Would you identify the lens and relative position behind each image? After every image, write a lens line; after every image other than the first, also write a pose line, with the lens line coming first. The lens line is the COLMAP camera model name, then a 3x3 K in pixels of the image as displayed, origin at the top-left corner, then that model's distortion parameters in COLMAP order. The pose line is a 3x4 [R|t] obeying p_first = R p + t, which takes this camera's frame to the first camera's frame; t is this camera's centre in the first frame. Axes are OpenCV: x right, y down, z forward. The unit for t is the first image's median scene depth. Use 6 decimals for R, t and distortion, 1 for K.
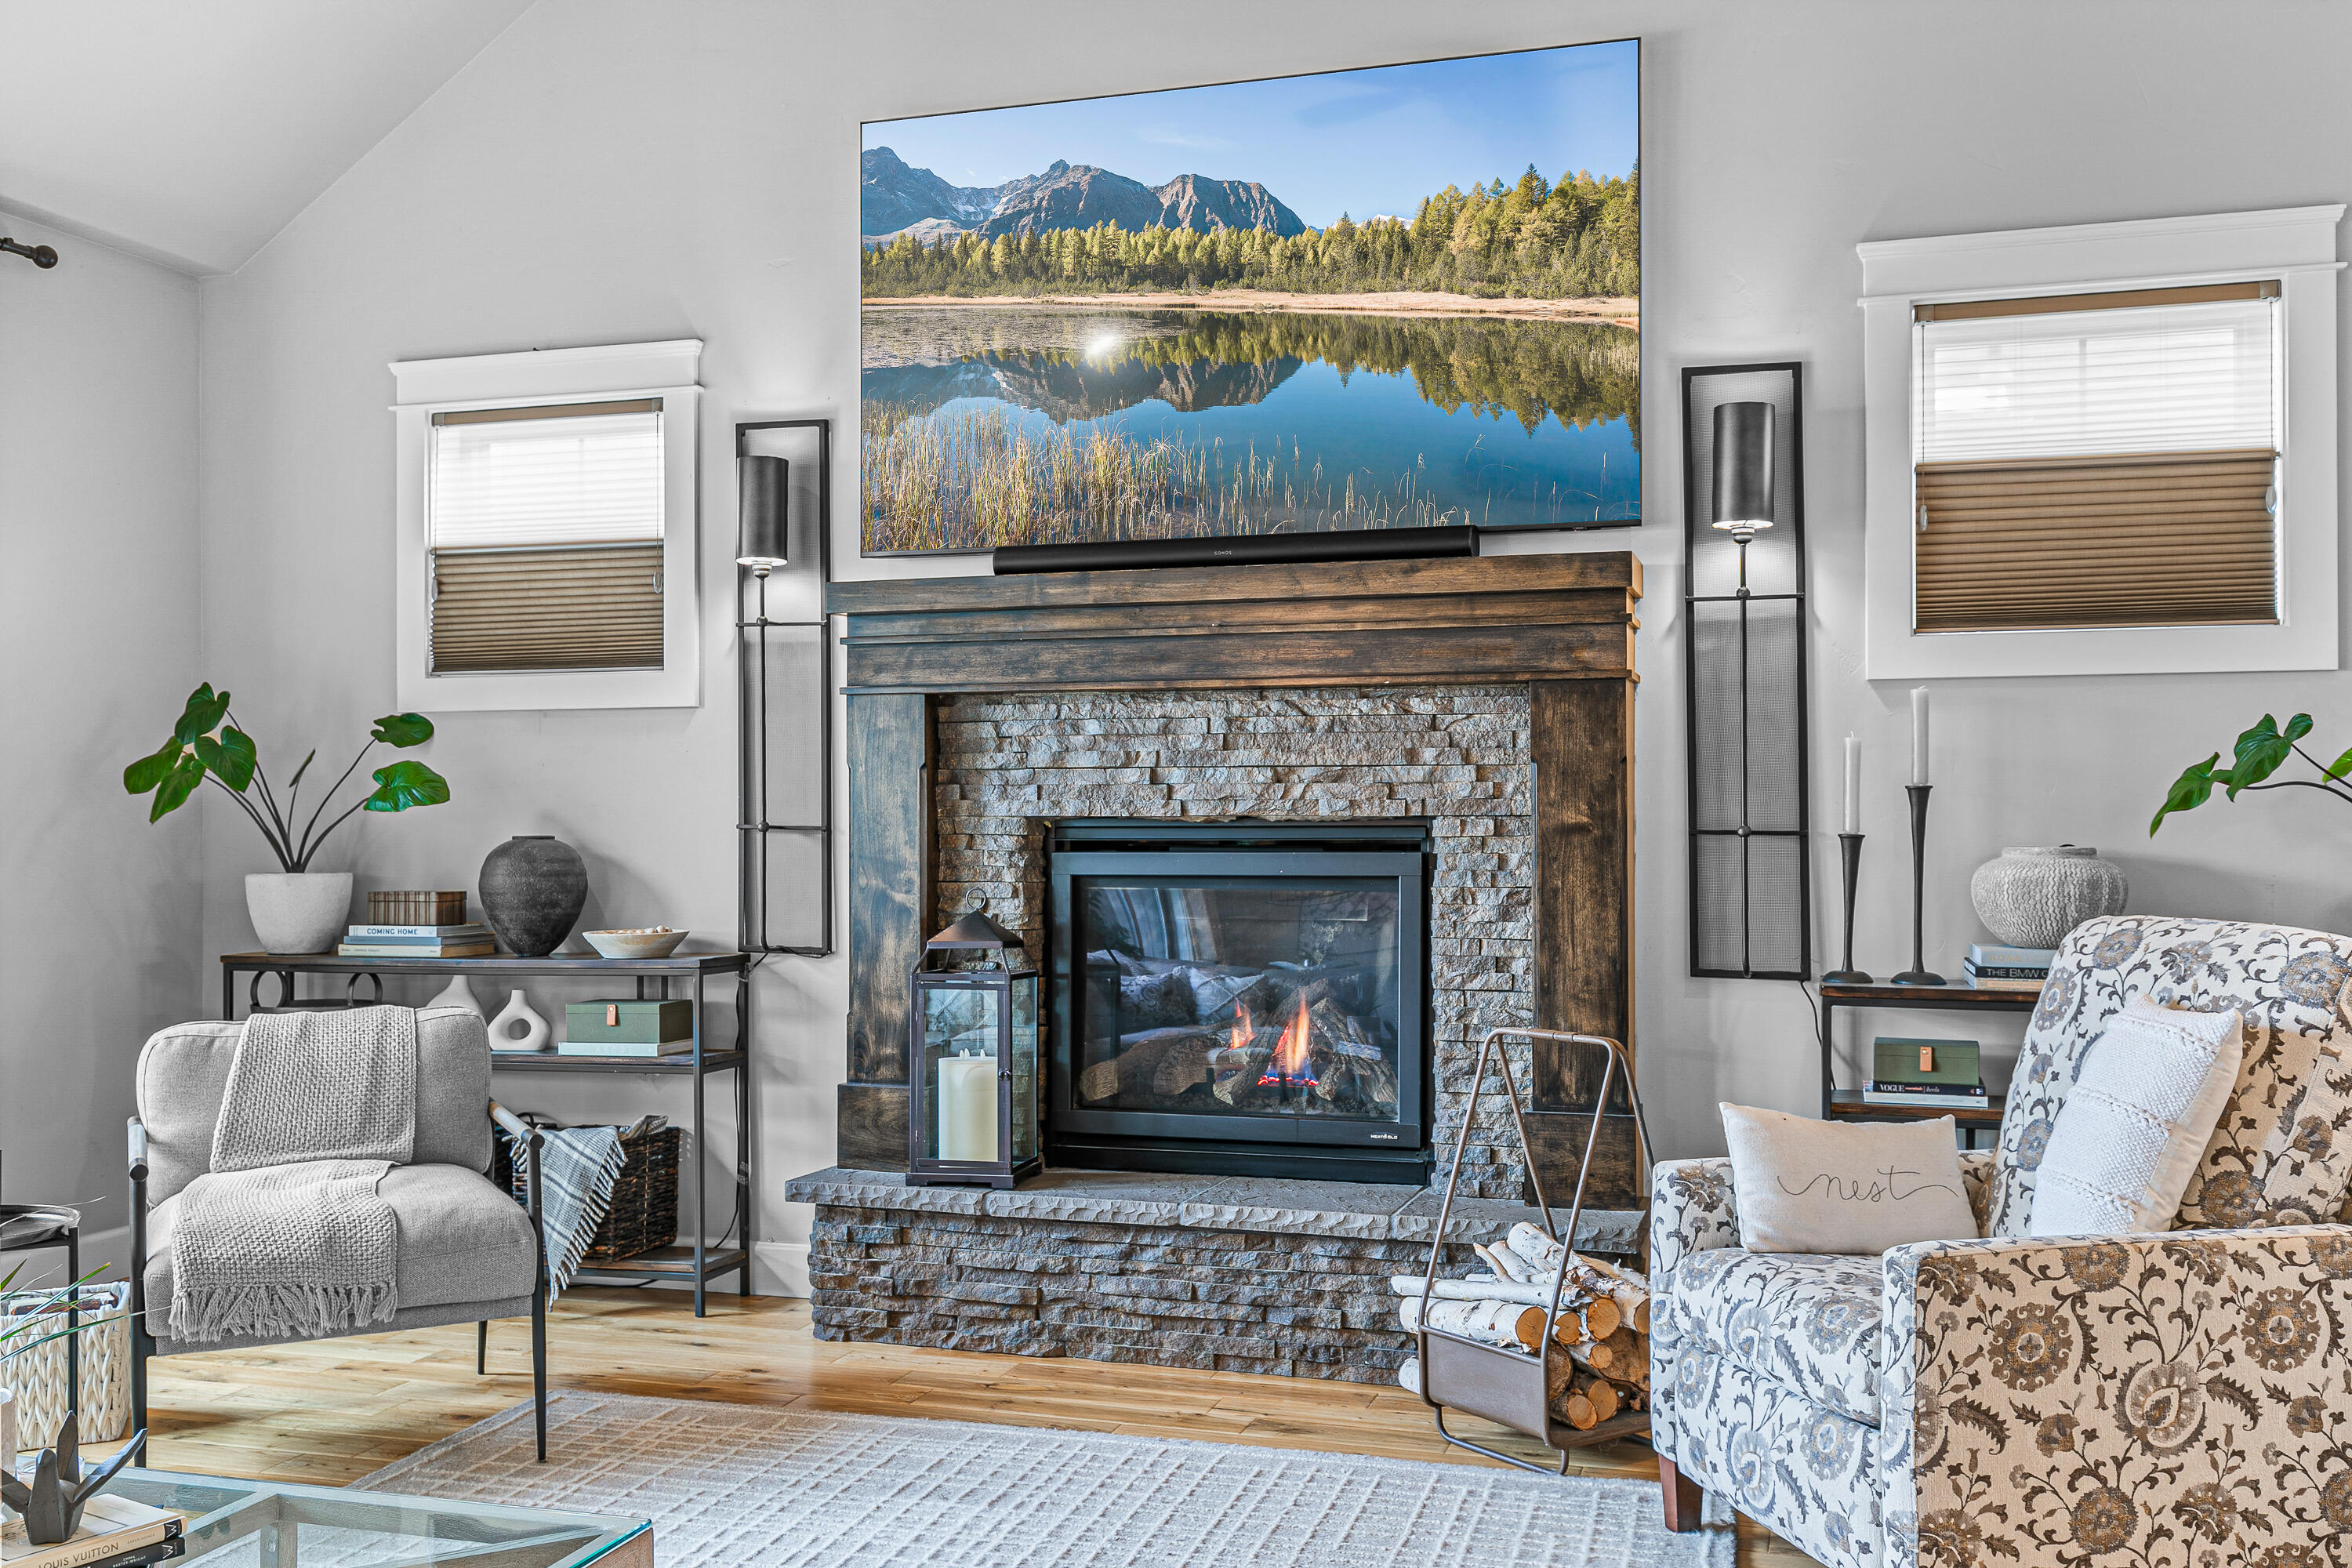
lens RADIAL K [[2096.7, 0, 1187.9], [0, 2096.7, 799.7], [0, 0, 1]] dist [0.014311, -0.014082]
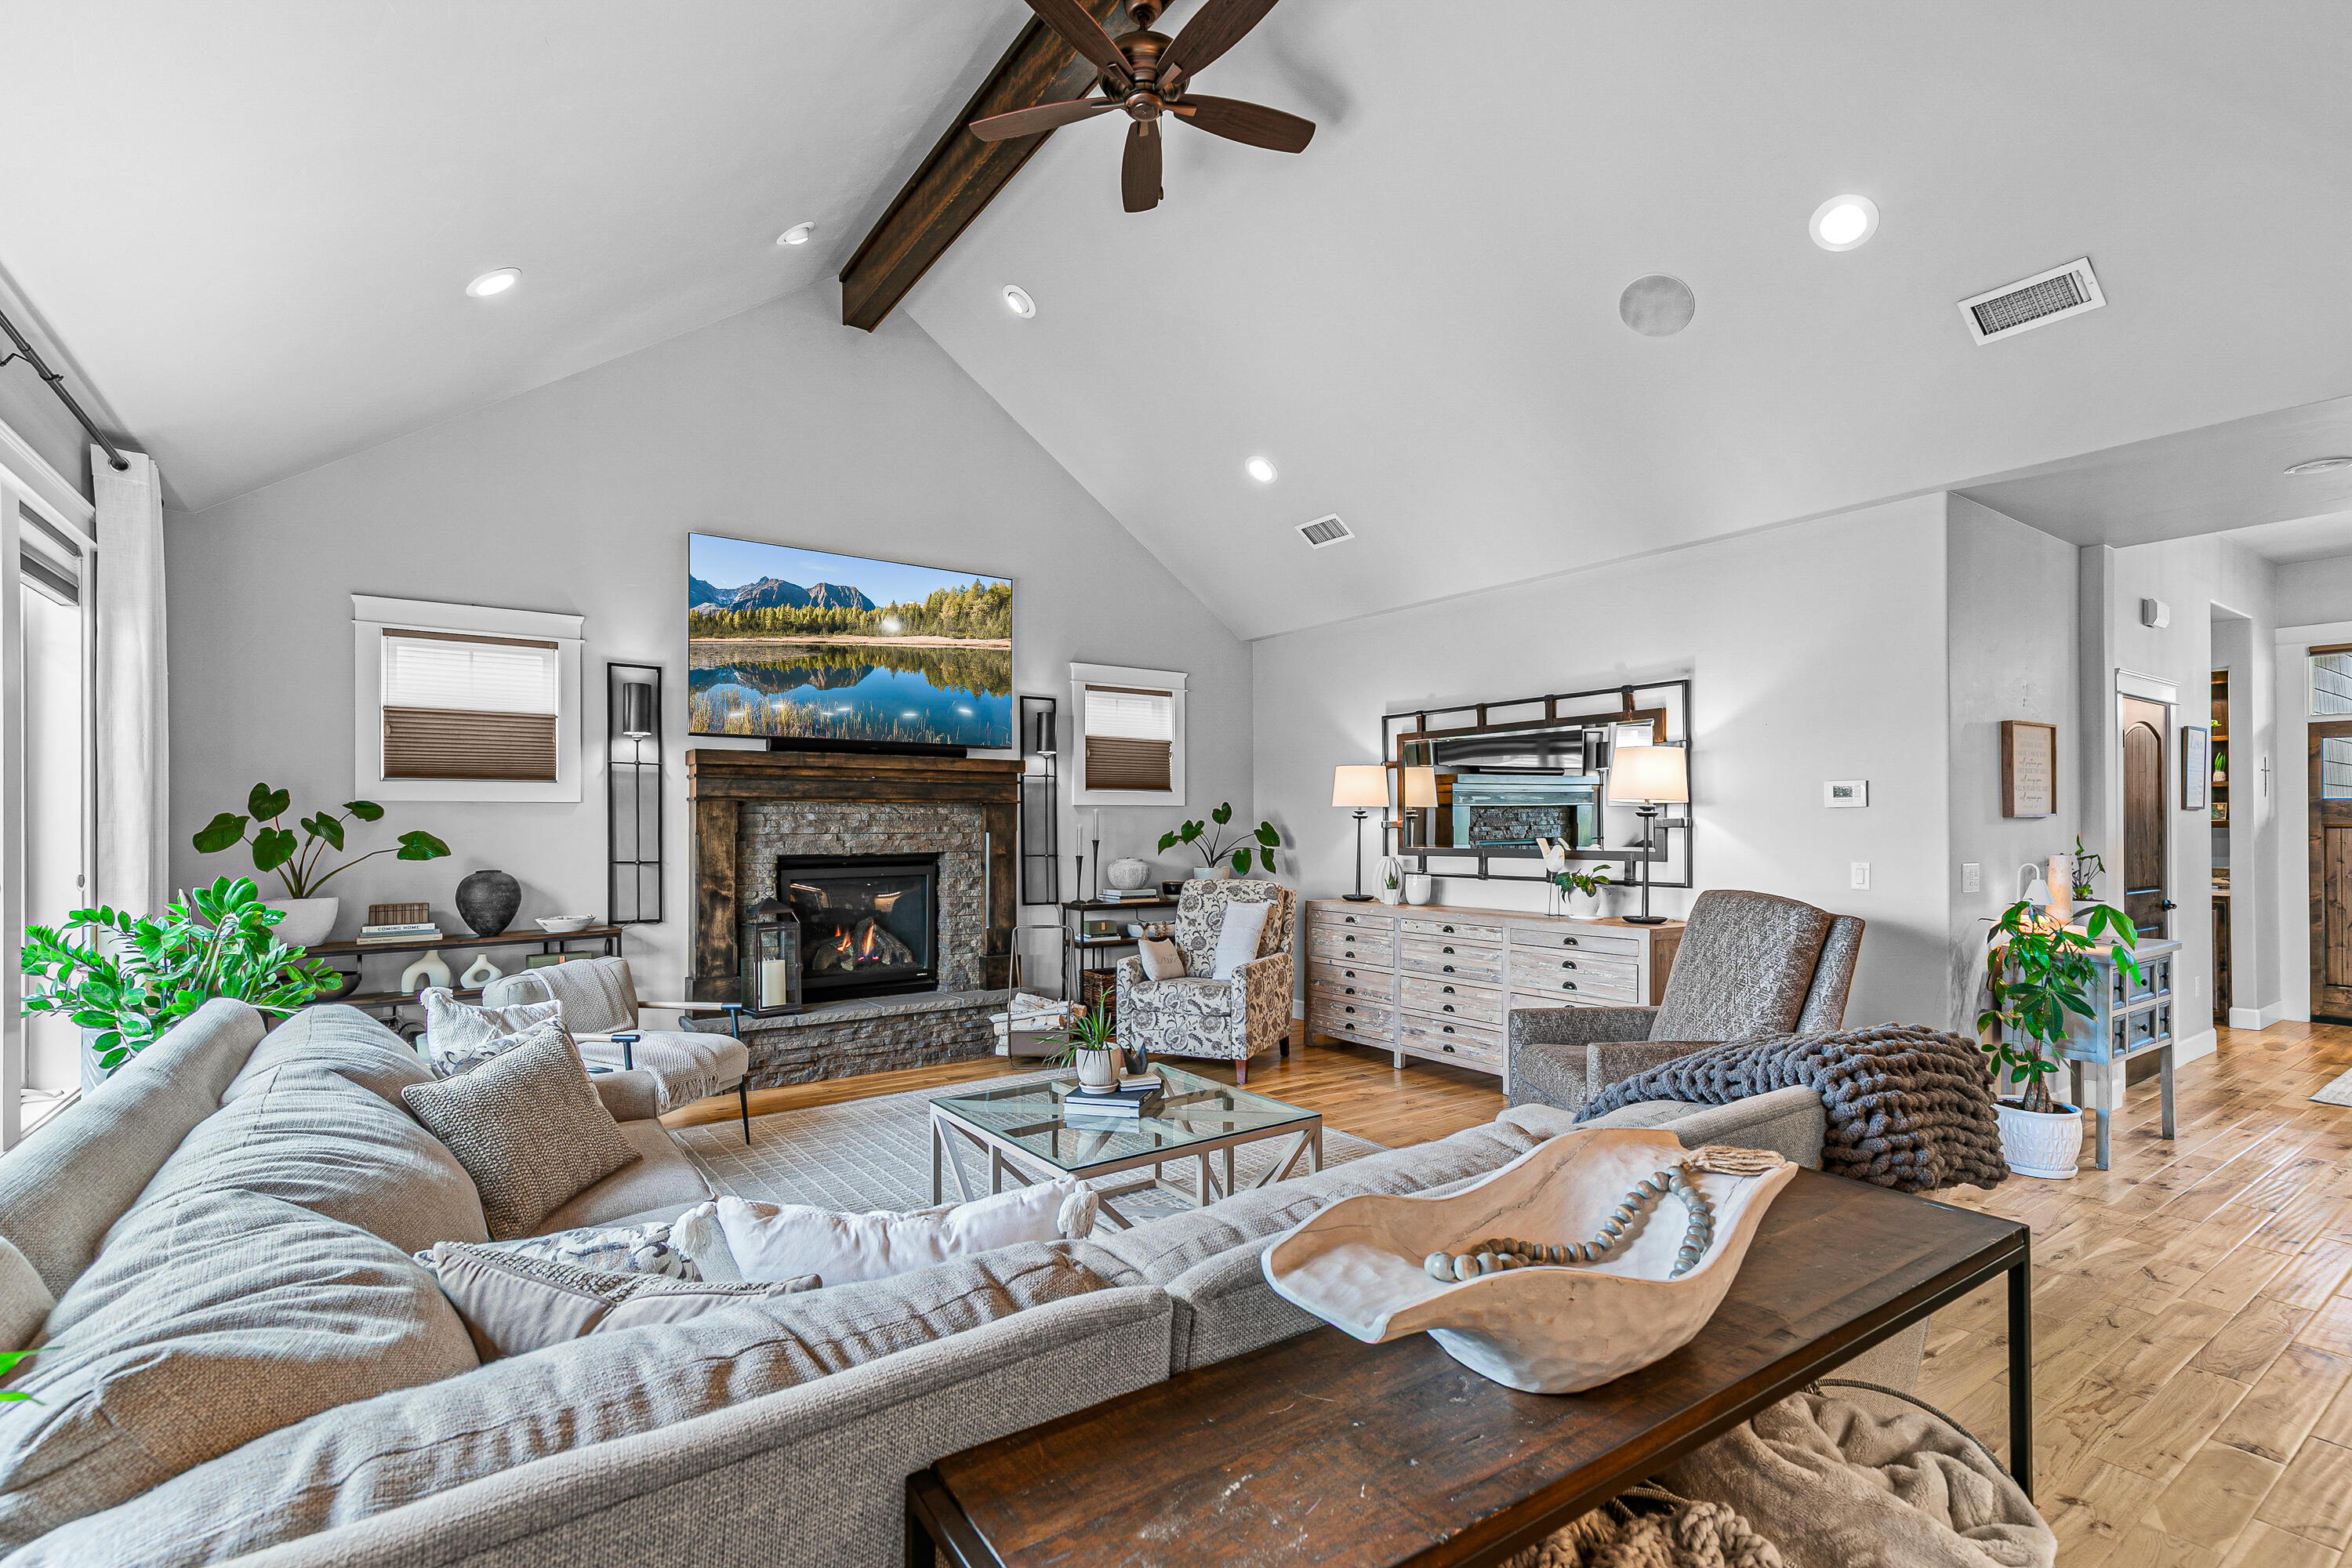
lens RADIAL K [[1081.6, 0, 1182.5], [0, 1081.6, 812.3], [0, 0, 1]] dist [0.008581, -0.000557]
pose [[0.604844, 0.007170, 0.796312, -0.801507], [-0.006890, 0.999969, -0.003771, -0.039759], [-0.796314, -0.003206, 0.604875, -0.078351]]
